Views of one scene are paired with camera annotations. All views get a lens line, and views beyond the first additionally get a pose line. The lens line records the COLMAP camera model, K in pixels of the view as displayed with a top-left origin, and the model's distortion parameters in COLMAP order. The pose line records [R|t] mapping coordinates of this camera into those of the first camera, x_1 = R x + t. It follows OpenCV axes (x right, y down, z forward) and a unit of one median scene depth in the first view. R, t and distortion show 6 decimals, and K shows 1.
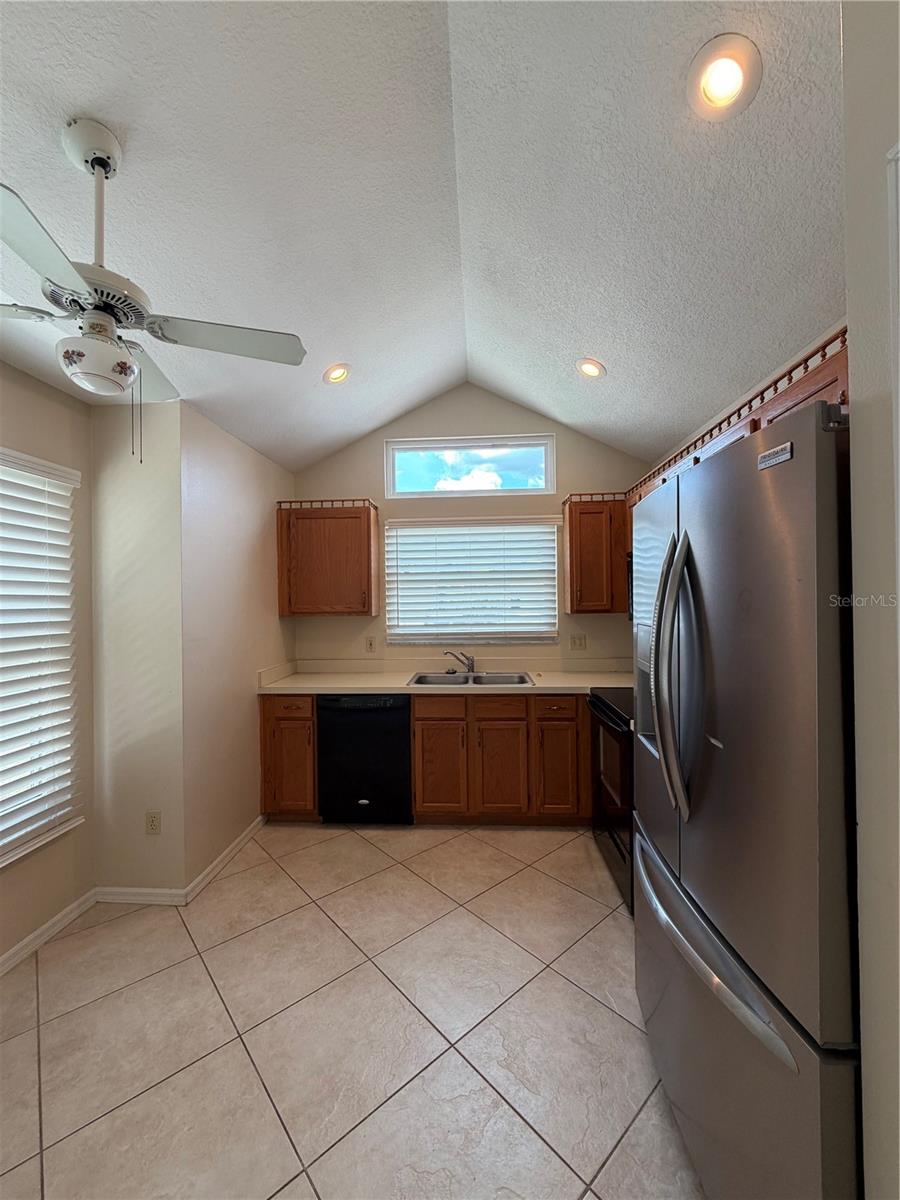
lens RADIAL K [[476.3, 0, 448.0], [0, 476.3, 600.4], [0, 0, 1]] dist [-0.001761, 0.000445]
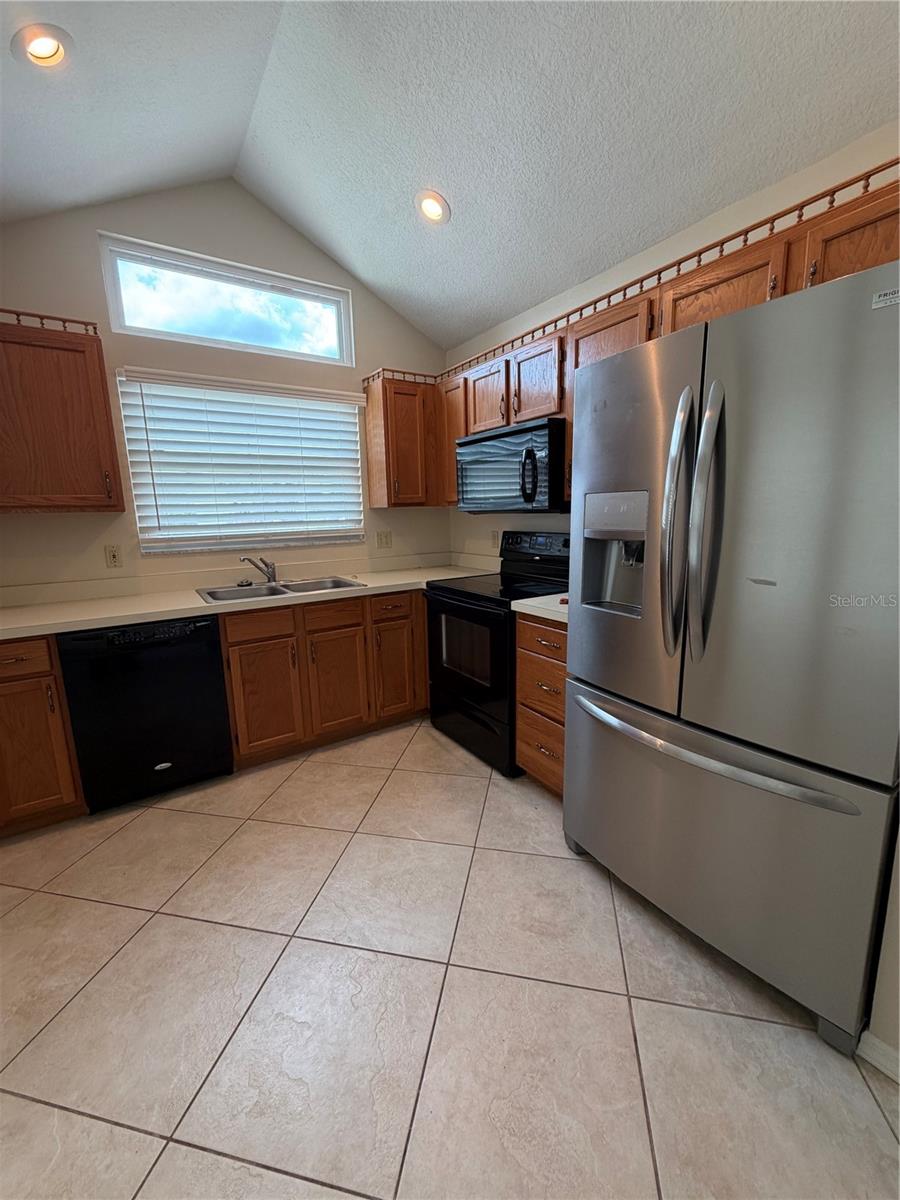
lens RADIAL K [[476.3, 0, 451.1], [0, 476.3, 599.2], [0, 0, 1]] dist [-0.001761, 0.000445]
pose [[0.800247, -0.114398, 0.588658, -0.223773], [0.011240, 0.984324, 0.176010, 0.045877], [-0.599565, -0.134235, 0.788988, 0.189389]]
